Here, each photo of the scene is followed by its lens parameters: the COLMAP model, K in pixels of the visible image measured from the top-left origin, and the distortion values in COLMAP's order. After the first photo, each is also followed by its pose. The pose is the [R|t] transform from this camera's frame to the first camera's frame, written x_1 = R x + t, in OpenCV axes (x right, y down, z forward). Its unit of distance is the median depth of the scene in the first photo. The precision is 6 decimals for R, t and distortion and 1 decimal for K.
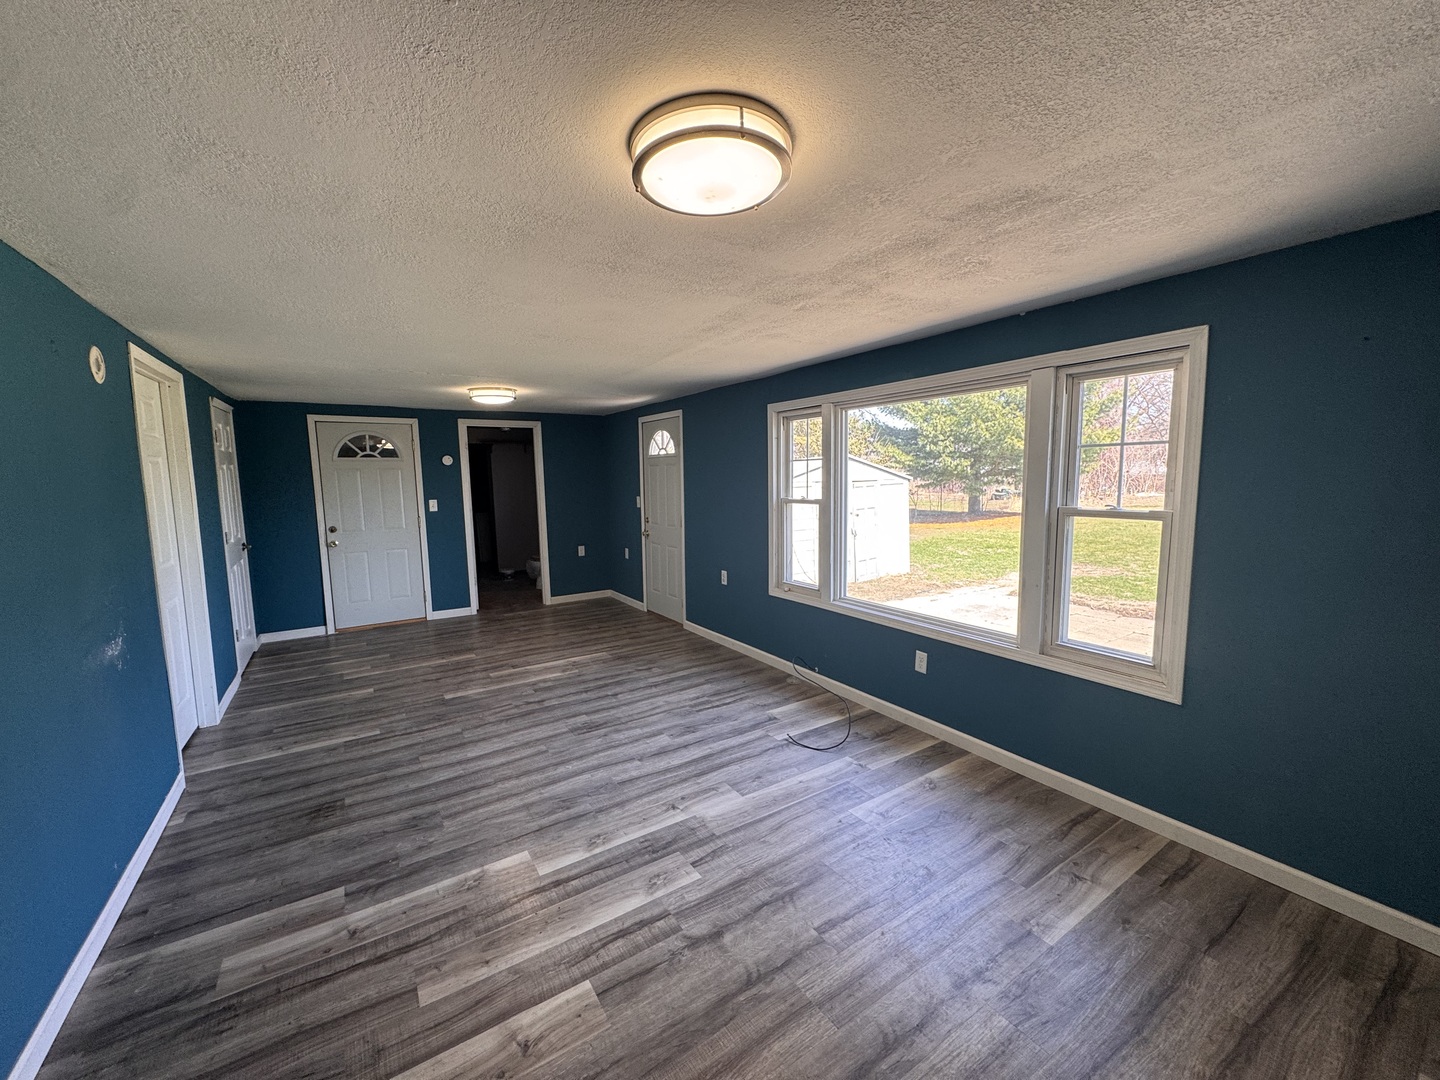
lens RADIAL K [[573.2, 0, 714.8], [0, 573.2, 544.8], [0, 0, 1]] dist [-0.000781, -0.000843]
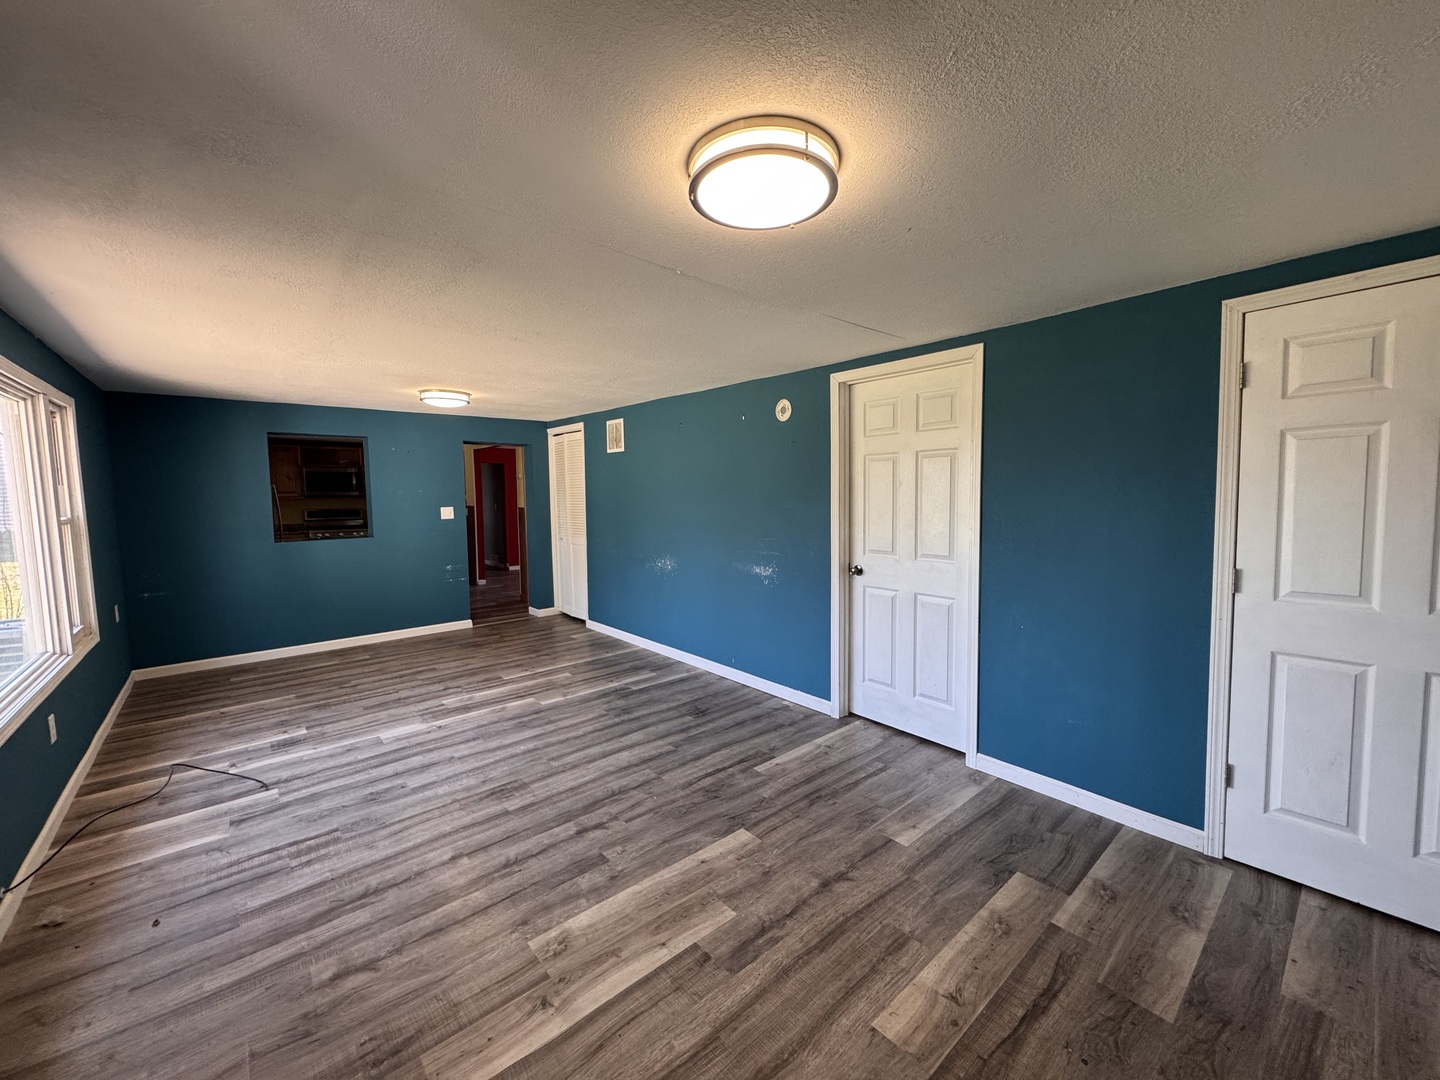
lens RADIAL K [[573.2, 0, 716.3], [0, 573.2, 546.4], [0, 0, 1]] dist [-0.000781, -0.000843]
pose [[-0.990752, 0.038178, -0.130204, -0.450253], [0.009421, 0.976639, 0.214680, -0.198514], [0.135358, 0.211468, -0.967967, 1.856424]]
